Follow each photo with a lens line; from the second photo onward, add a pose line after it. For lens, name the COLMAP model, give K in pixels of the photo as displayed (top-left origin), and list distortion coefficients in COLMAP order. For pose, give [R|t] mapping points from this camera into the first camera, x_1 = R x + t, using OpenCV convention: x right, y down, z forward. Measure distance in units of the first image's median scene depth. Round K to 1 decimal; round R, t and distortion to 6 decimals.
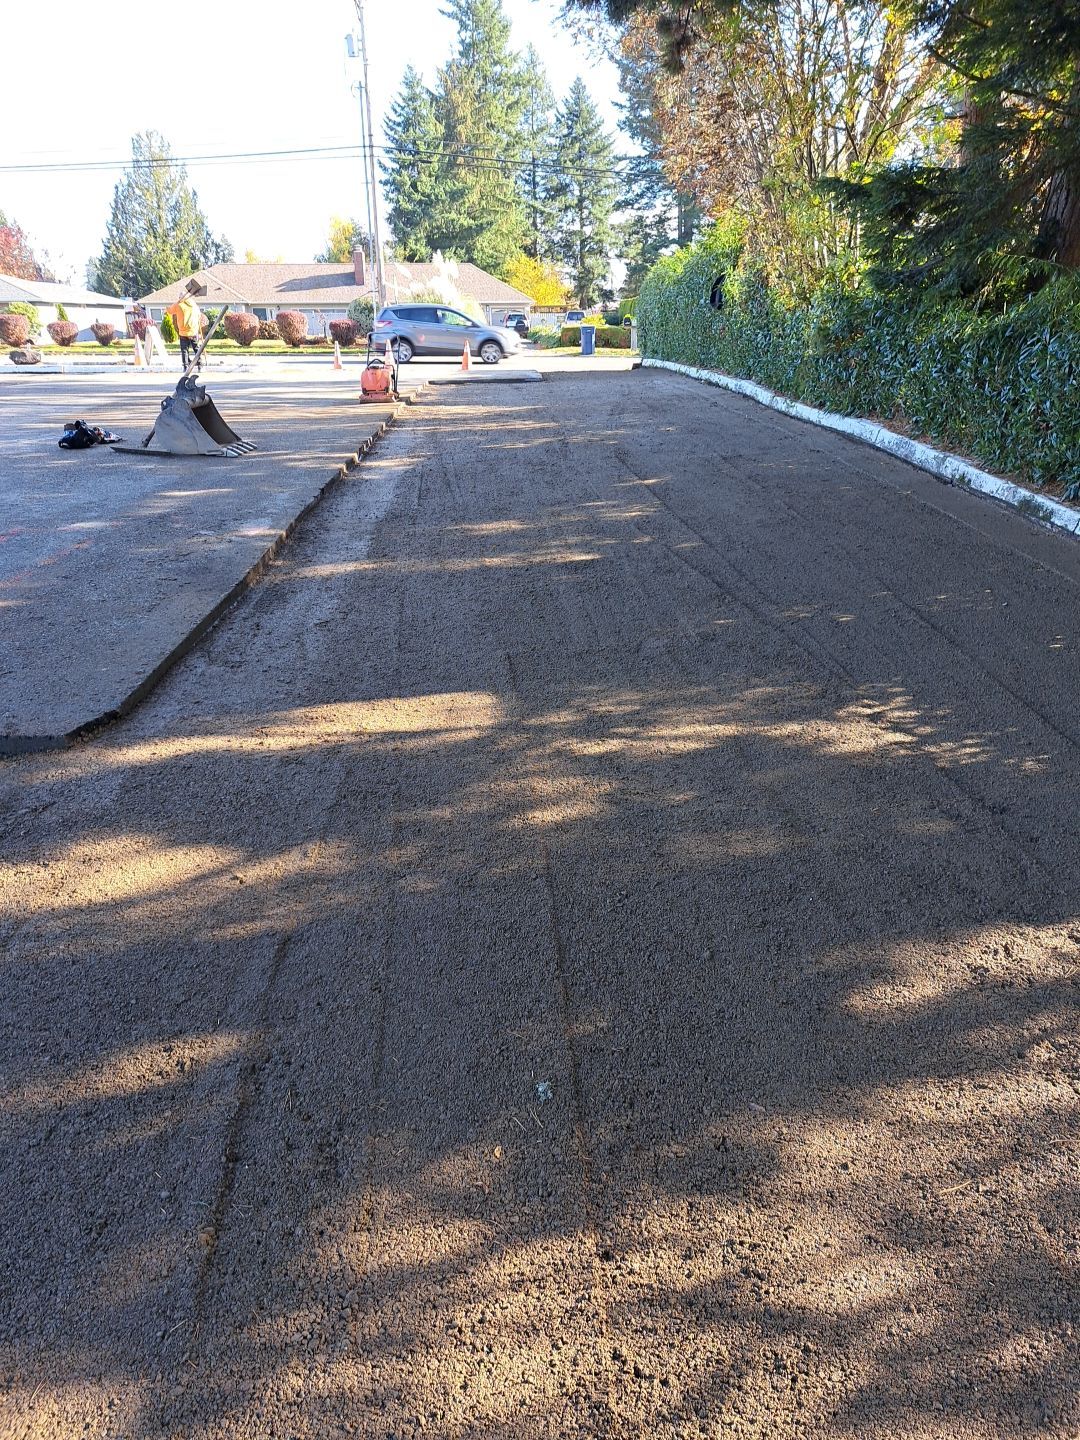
lens RADIAL K [[1056.9, 0, 548.3], [0, 1056.9, 726.3], [0, 0, 1]] dist [0.087451, -0.080310]
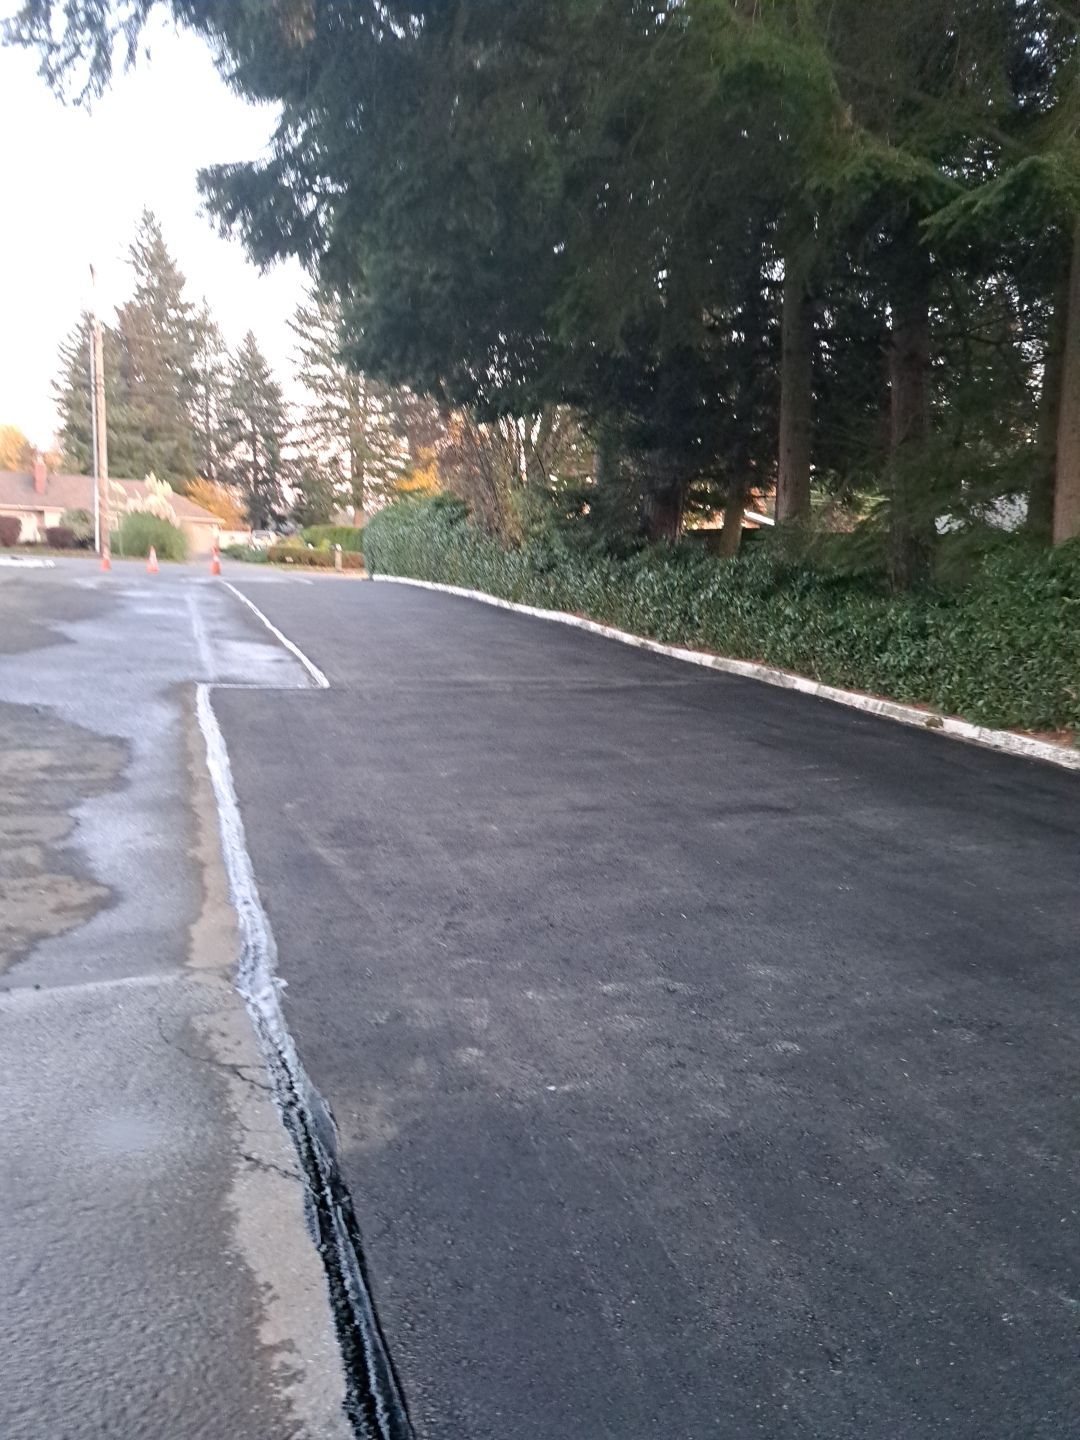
lens RADIAL K [[1056.9, 0, 594.3], [0, 1056.9, 741.2], [0, 0, 1]] dist [0.087451, -0.080310]
pose [[0.938838, 0.003374, 0.344343, -0.025114], [0.060313, 0.982884, -0.174072, 0.022911], [-0.339036, 0.184194, 0.922565, -0.059200]]
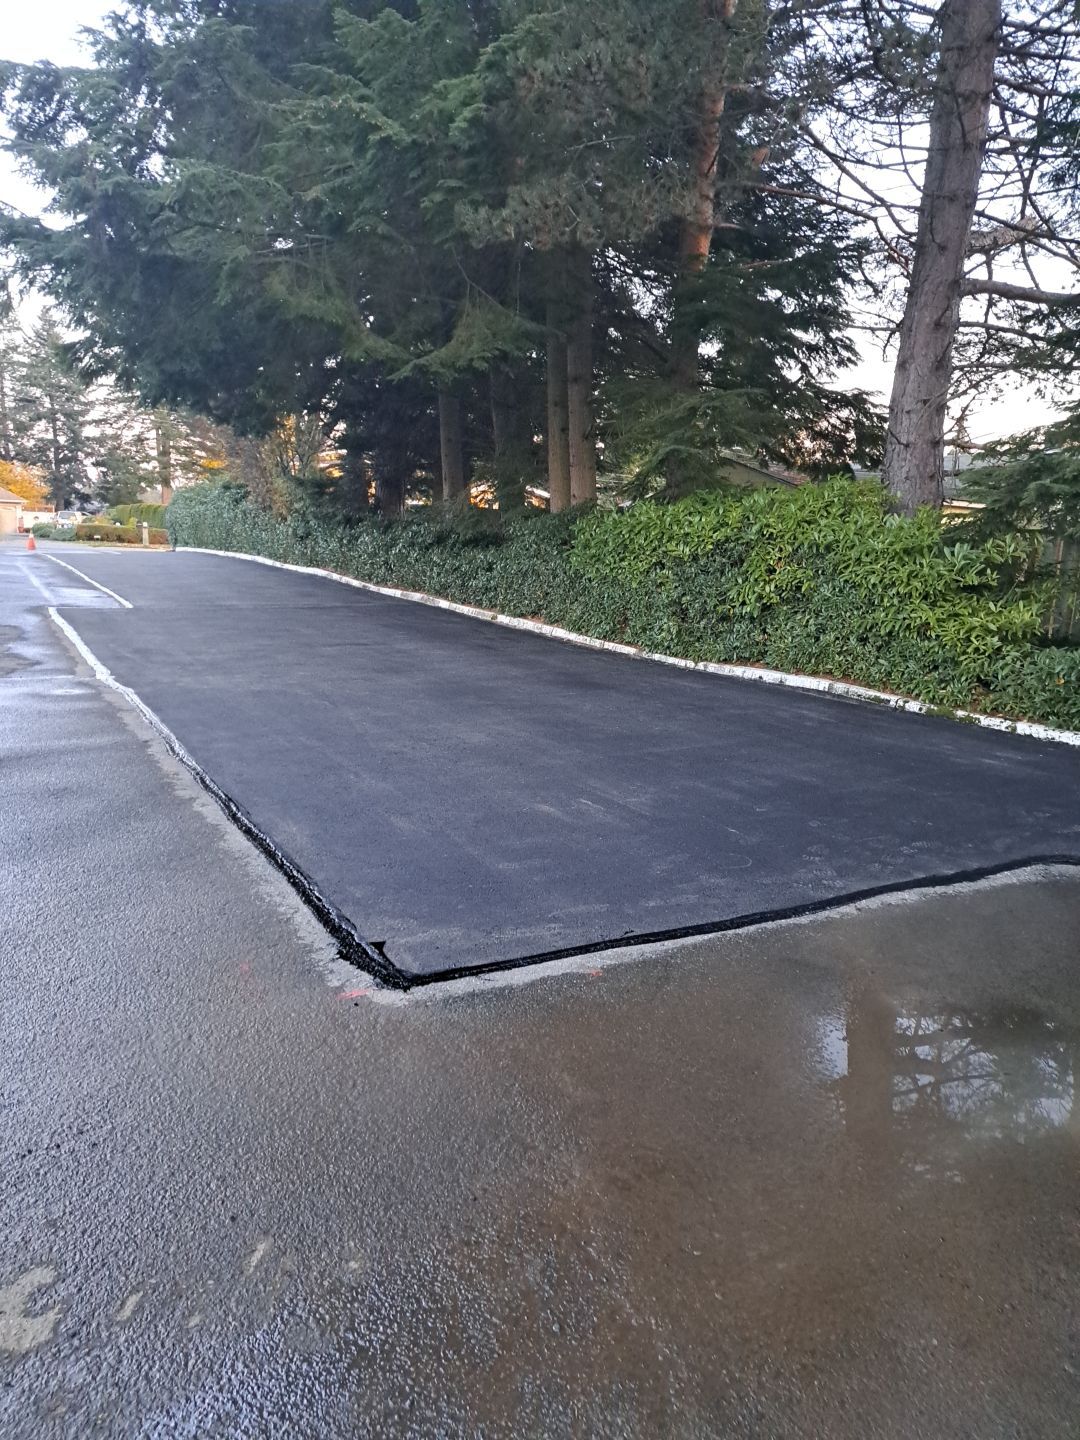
lens RADIAL K [[1056.9, 0, 566.8], [0, 1056.9, 711.9], [0, 0, 1]] dist [0.087451, -0.080310]
pose [[0.885959, -0.034275, 0.462496, -0.031074], [0.123673, 0.978613, -0.164384, 0.047721], [-0.446970, 0.202835, 0.871250, -0.123212]]
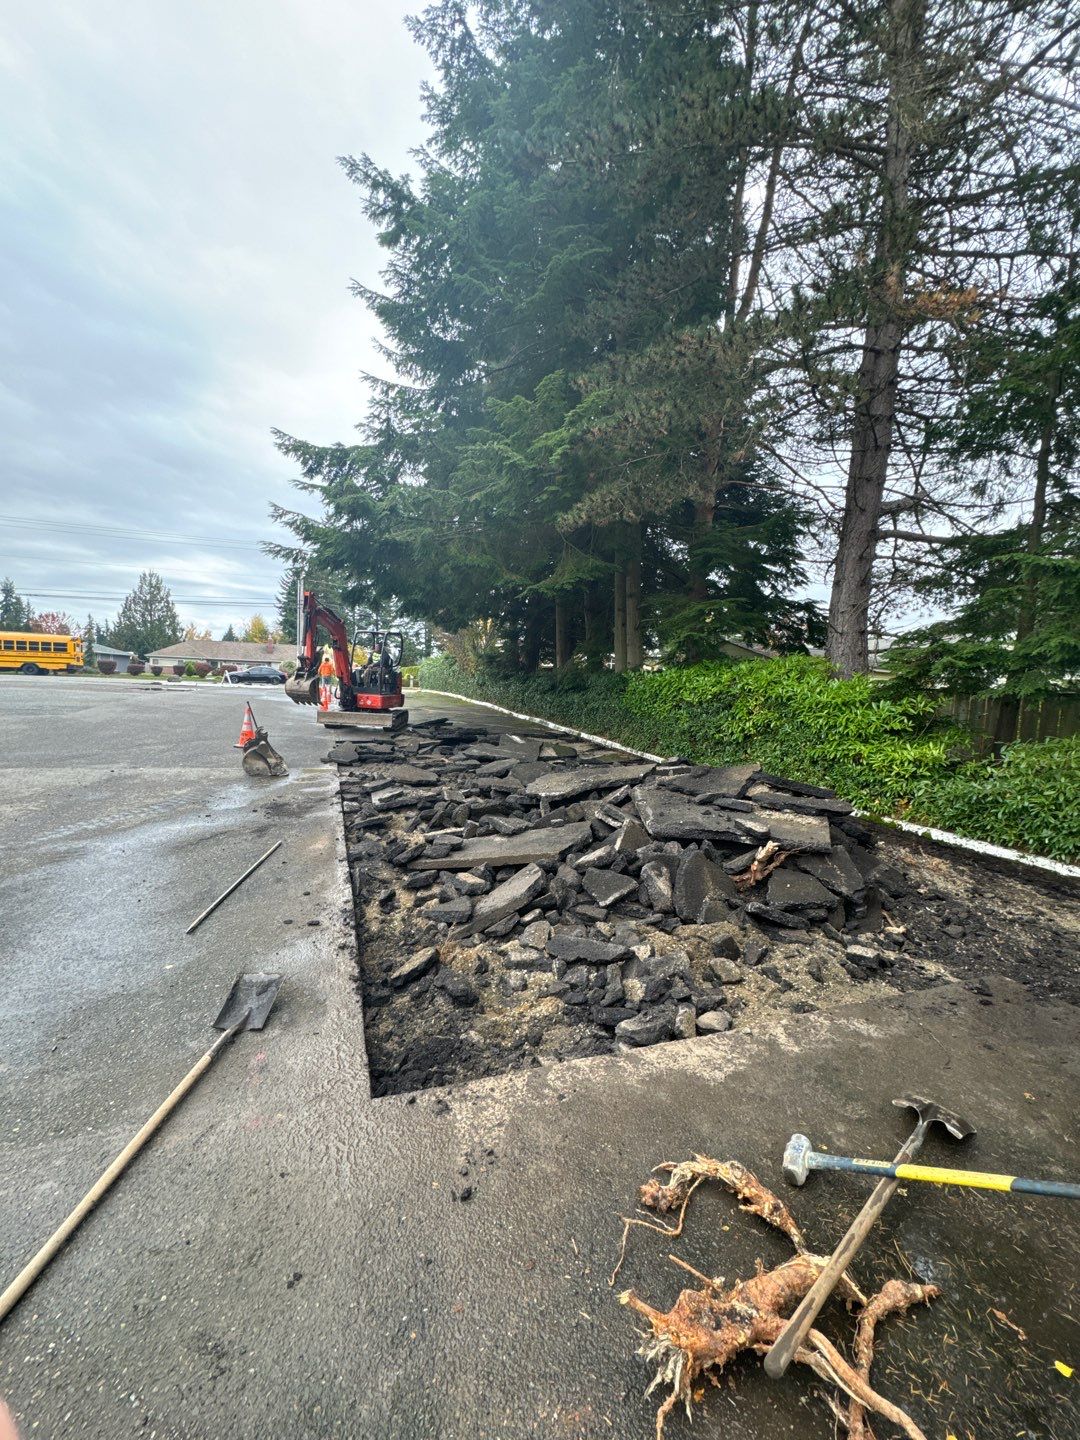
lens RADIAL K [[590.5, 0, 541.9], [0, 590.5, 715.2], [0, 0, 1]] dist [0.000981, 0.000667]
pose [[0.950092, 0.033066, 0.310212, -0.021713], [0.060124, 0.956318, -0.286078, 0.043236], [-0.306121, 0.290452, 0.906602, -0.114744]]
